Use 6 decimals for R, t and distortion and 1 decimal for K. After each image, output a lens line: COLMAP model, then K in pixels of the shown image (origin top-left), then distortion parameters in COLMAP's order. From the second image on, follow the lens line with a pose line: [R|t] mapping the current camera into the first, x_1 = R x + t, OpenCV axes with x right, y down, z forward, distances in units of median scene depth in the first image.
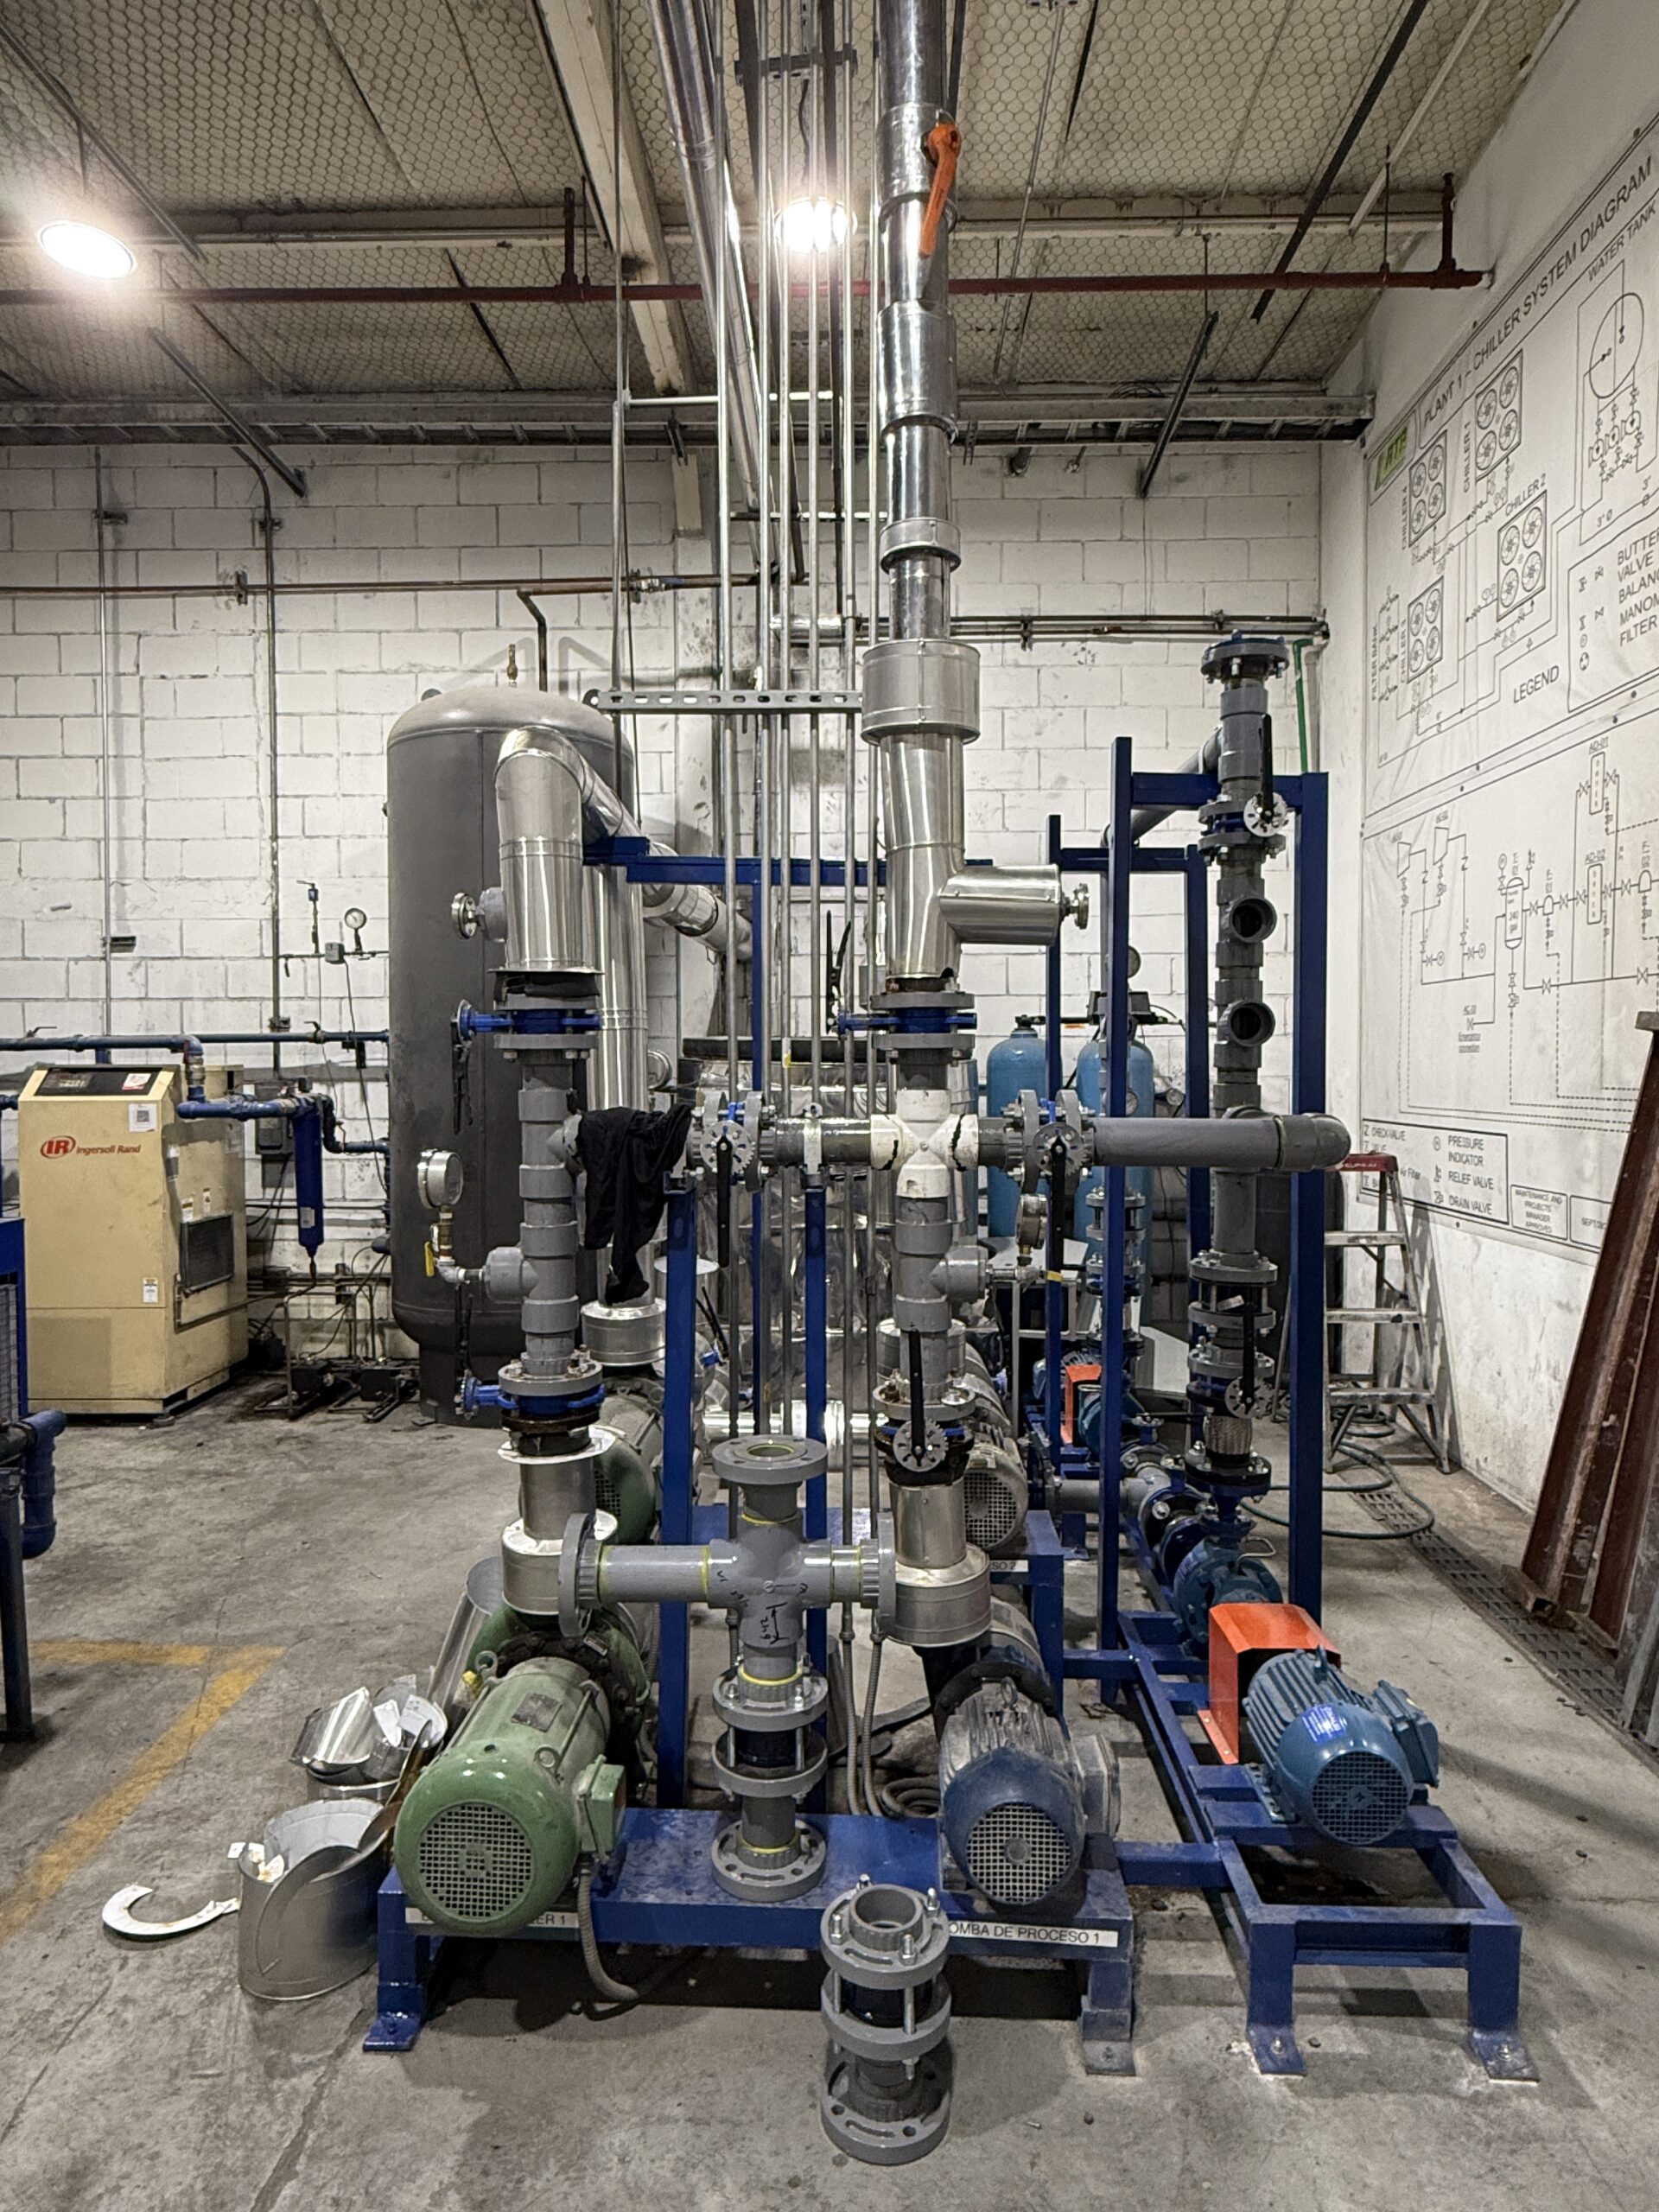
lens RADIAL K [[1268.0, 0, 839.4], [0, 1268.0, 1118.6], [0, 0, 1]] dist [0.009730, 0.002470]
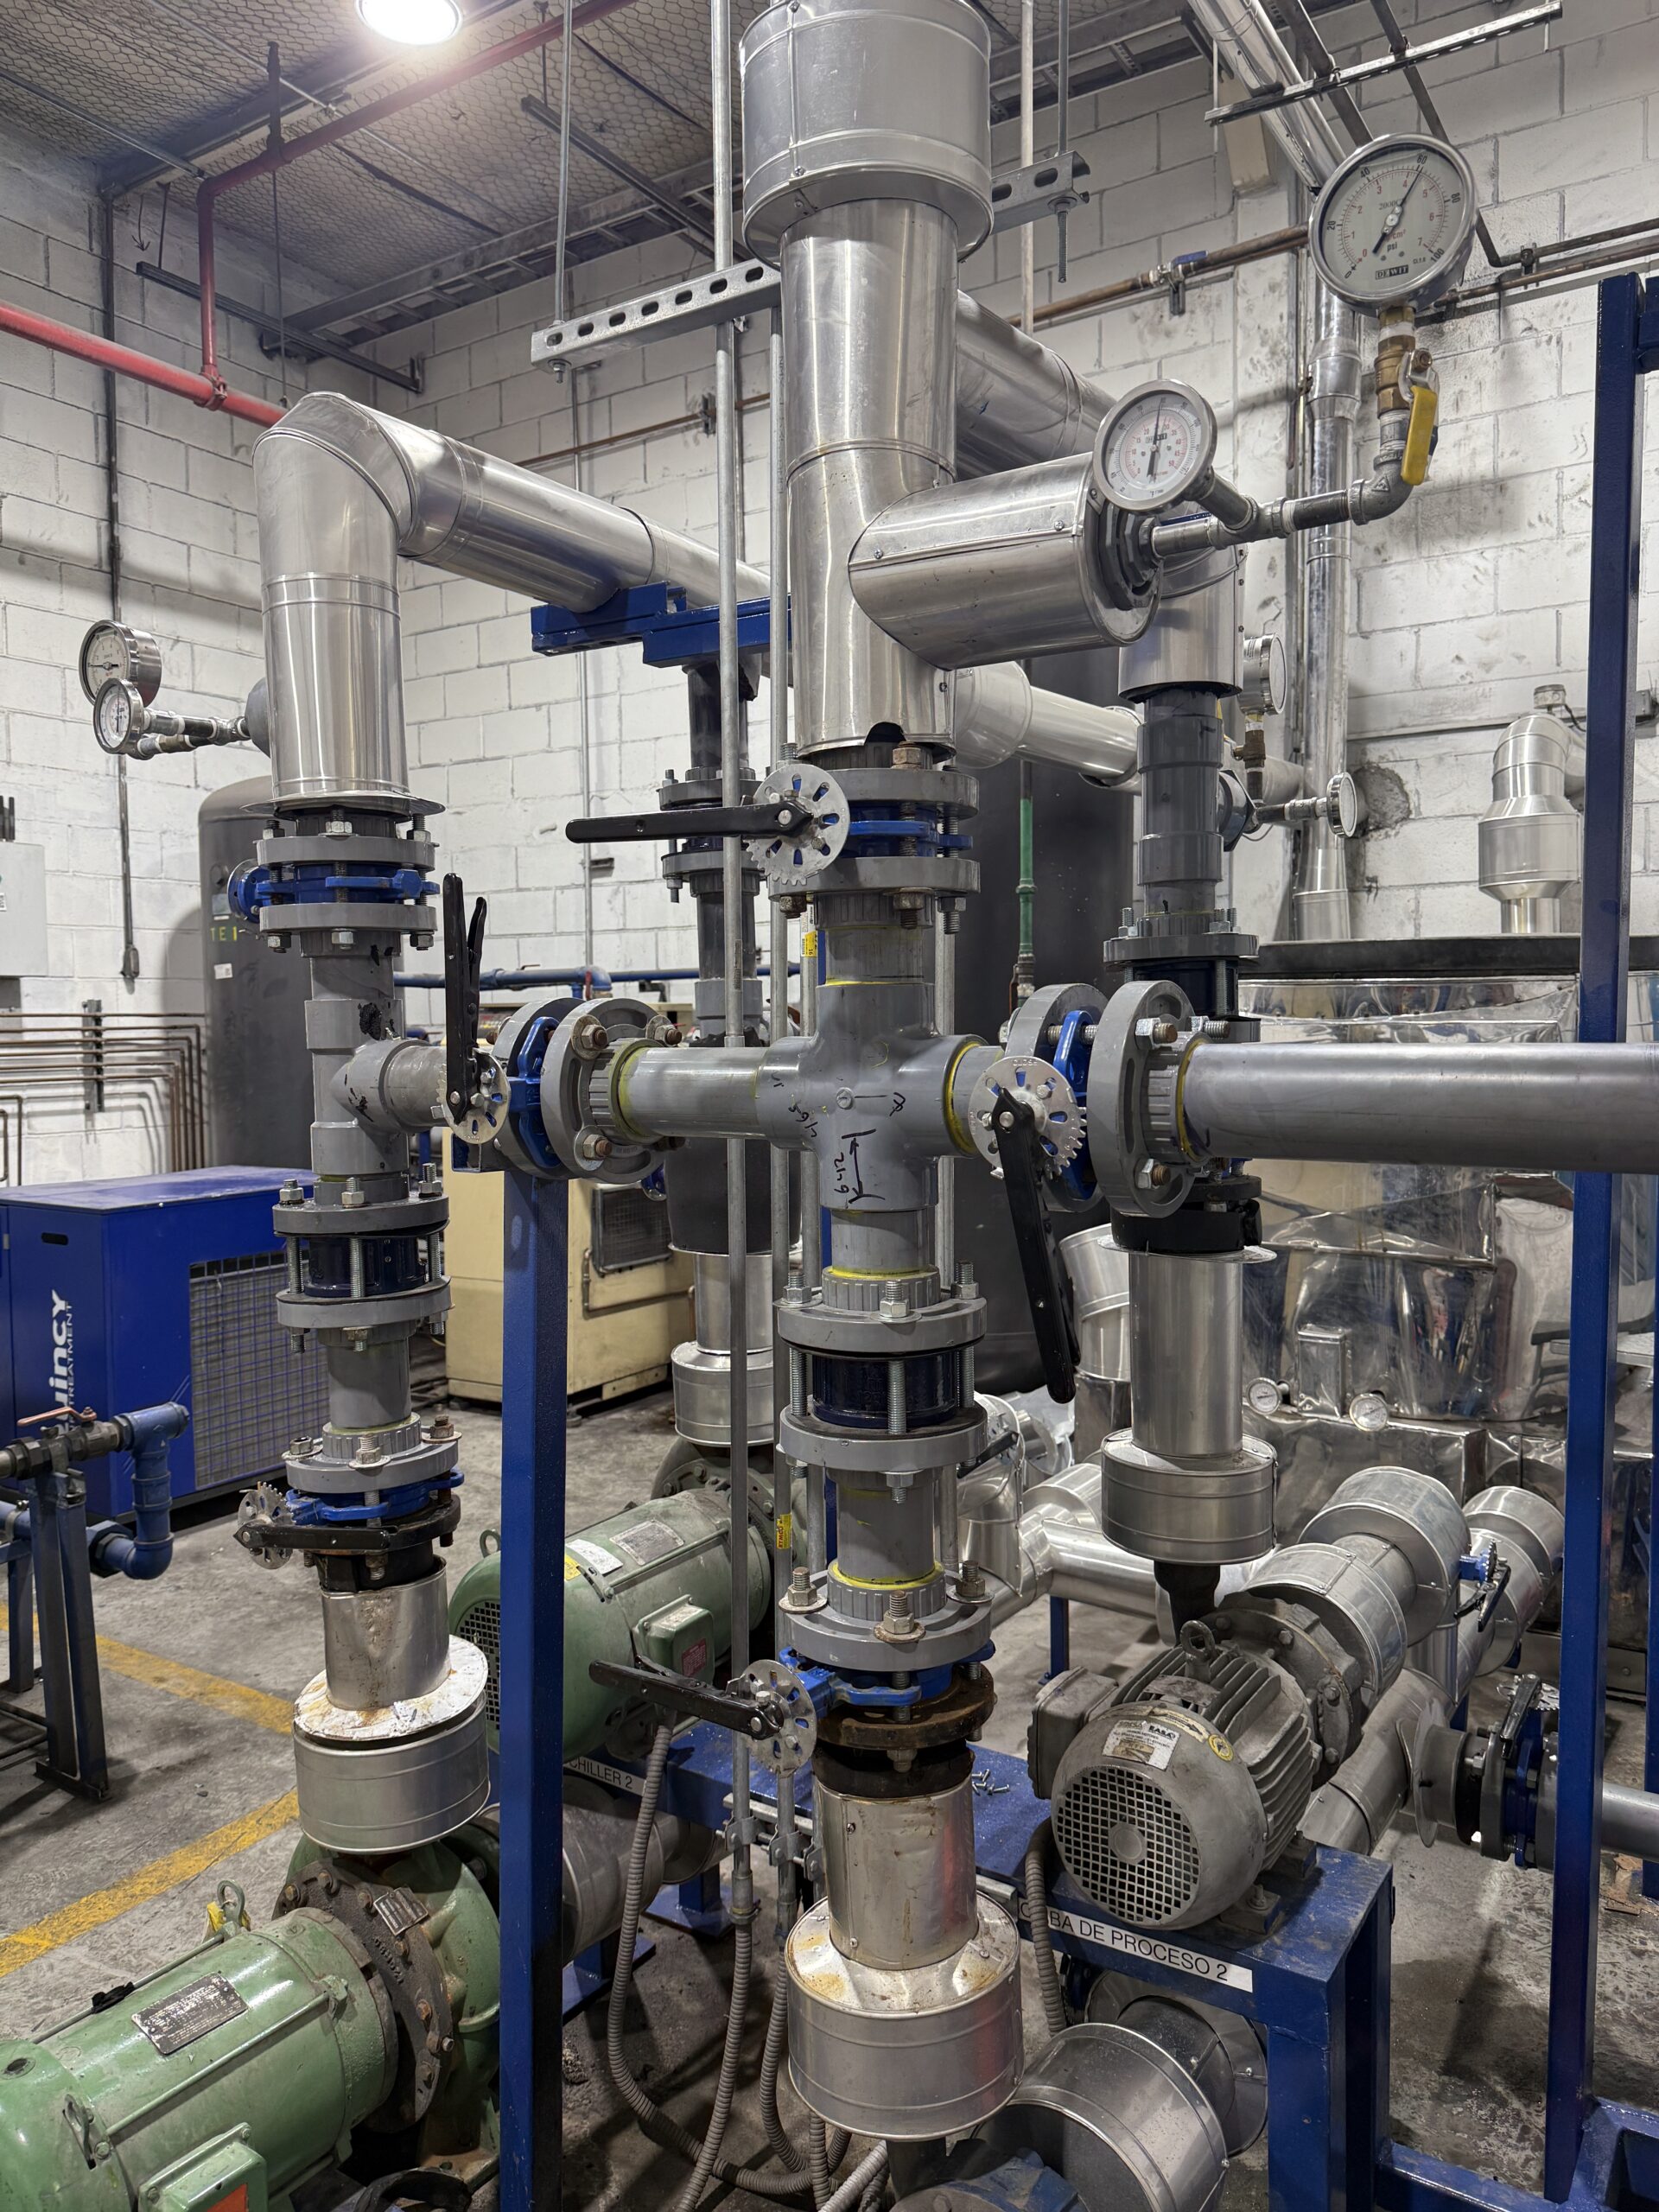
lens RADIAL K [[1559.9, 0, 819.9], [0, 1559.9, 1137.1], [0, 0, 1]] dist [0.028478, -0.036416]
pose [[0.852550, 0.031992, -0.521666, 0.142593], [-0.014150, 0.999172, 0.038151, 0.005175], [0.522454, -0.025144, 0.852297, 0.191517]]
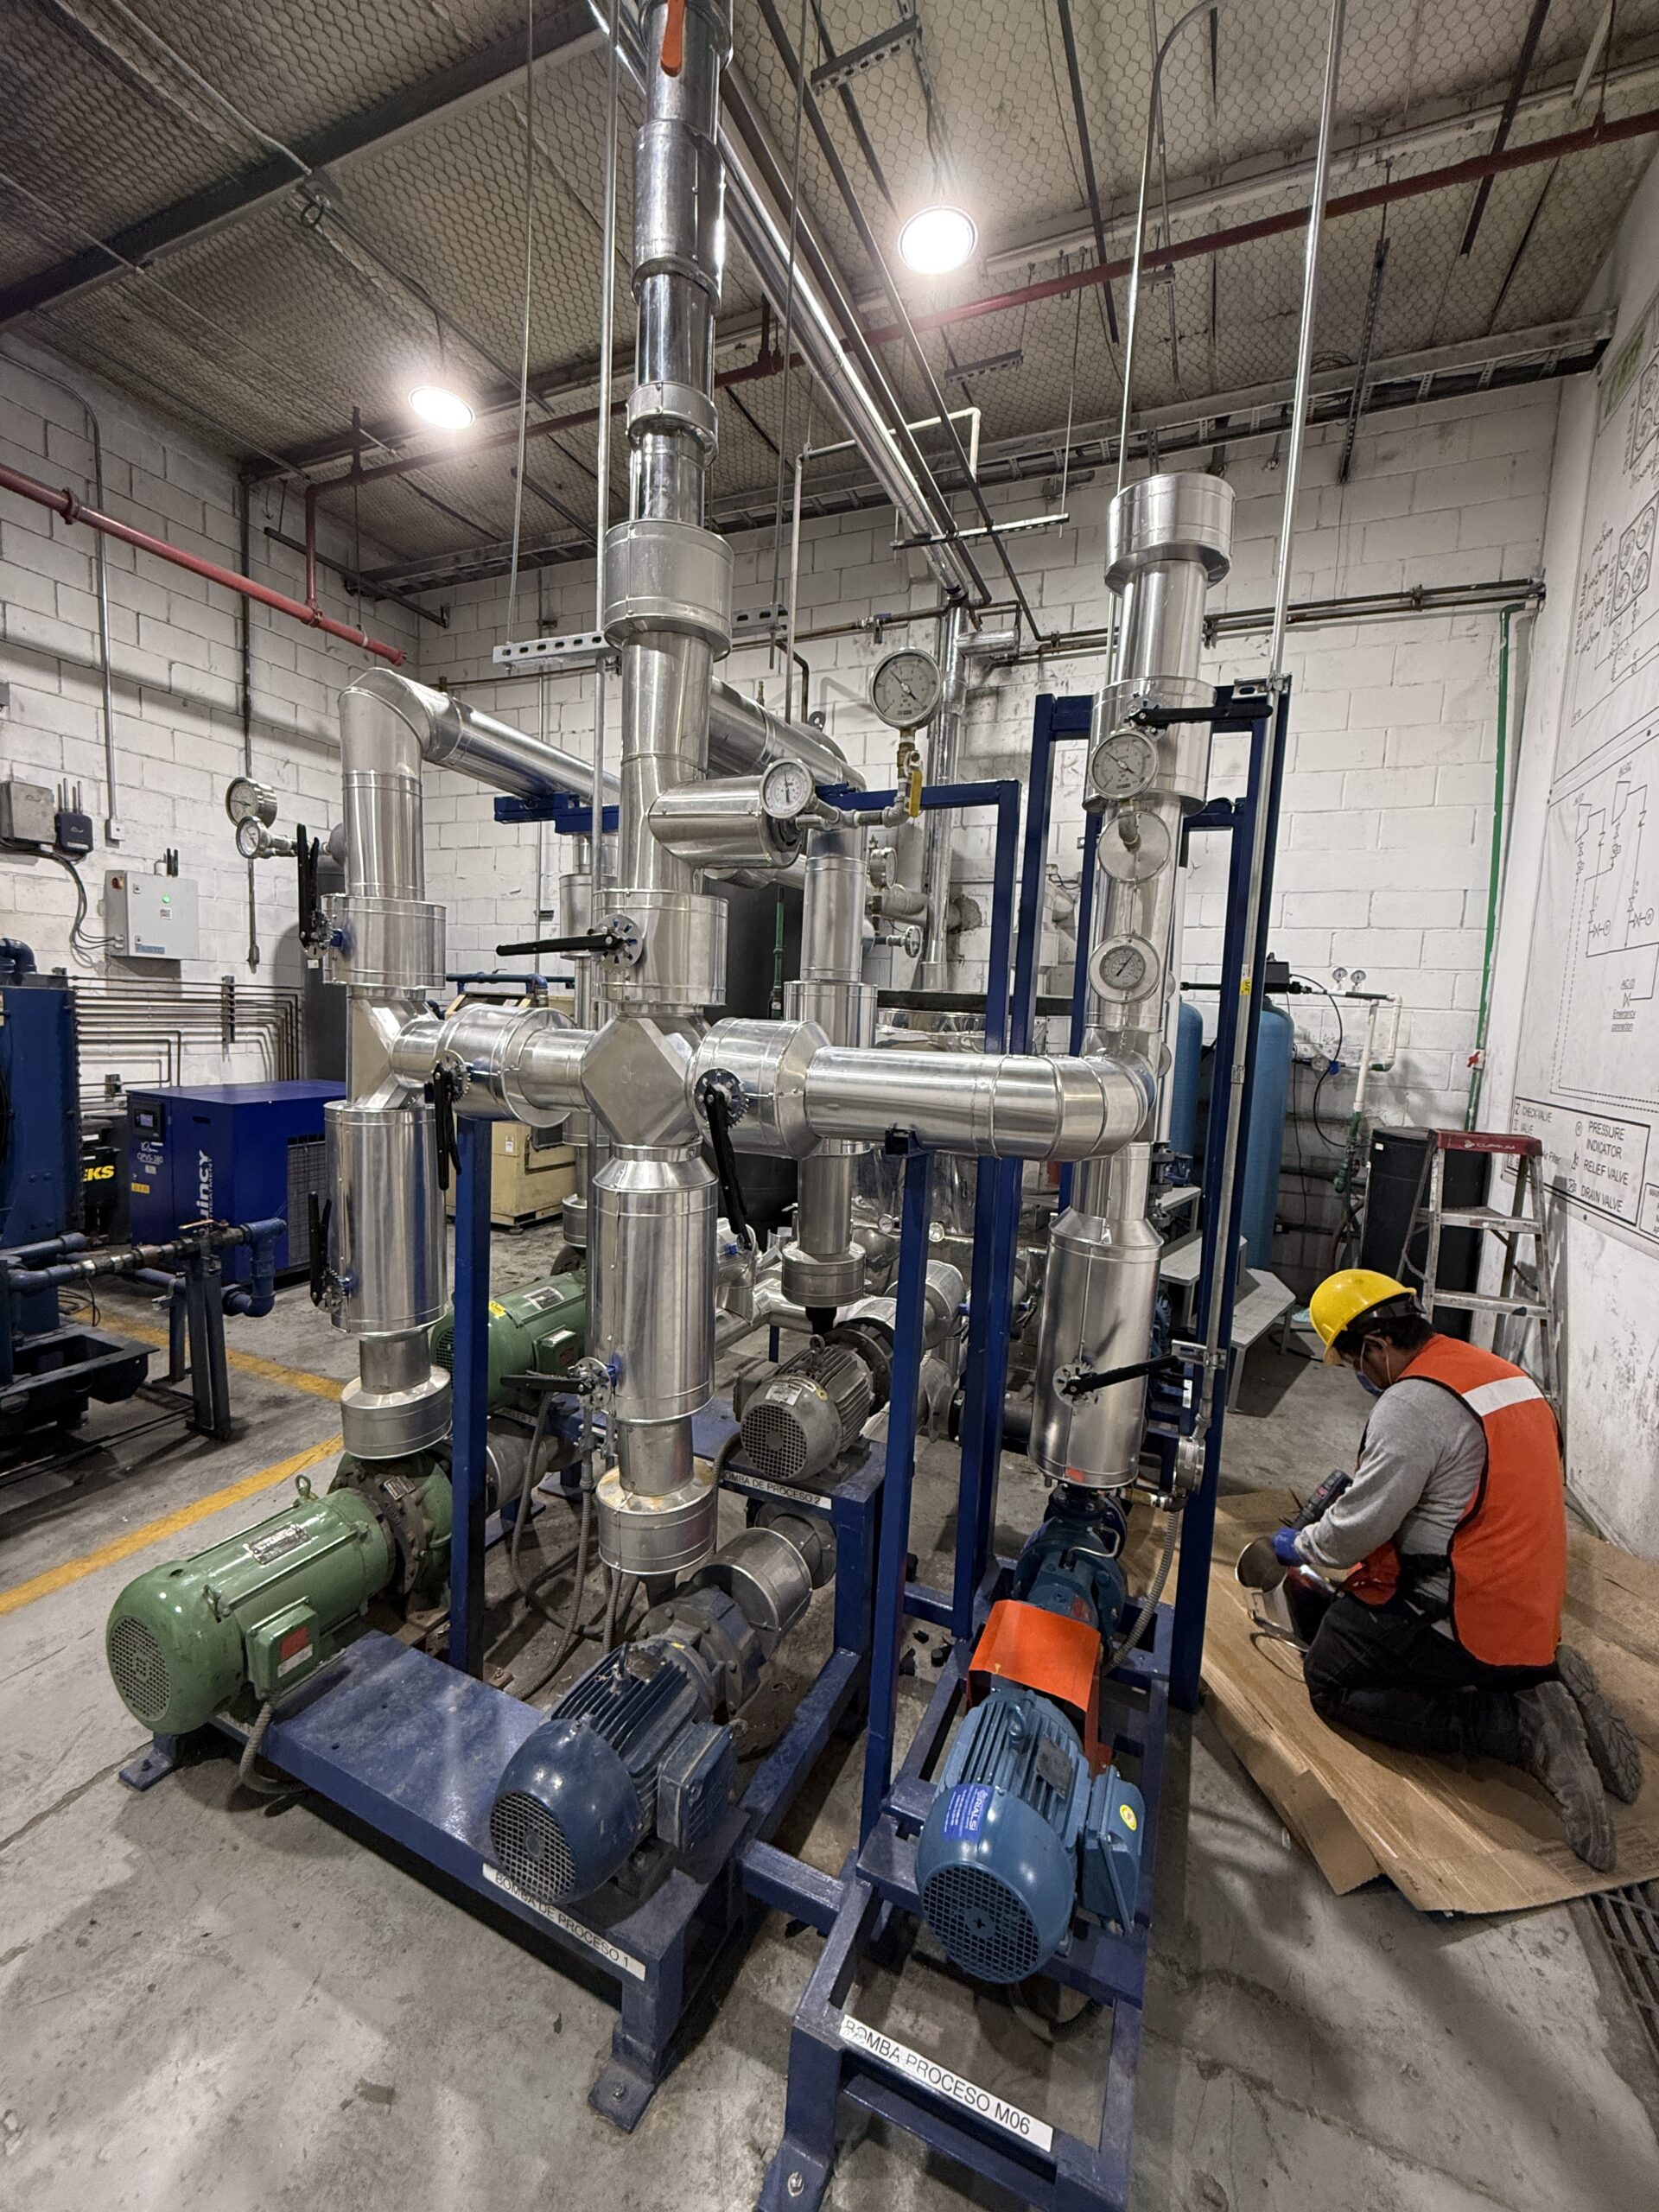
lens RADIAL K [[873.9, 0, 826.4], [0, 873.9, 1110.9], [0, 0, 1]] dist [0.006315, -0.001547]
pose [[0.924856, 0.087121, -0.370204, 0.172093], [-0.064313, 0.995217, 0.073538, -0.004461], [0.374840, -0.044203, 0.926035, 0.170402]]
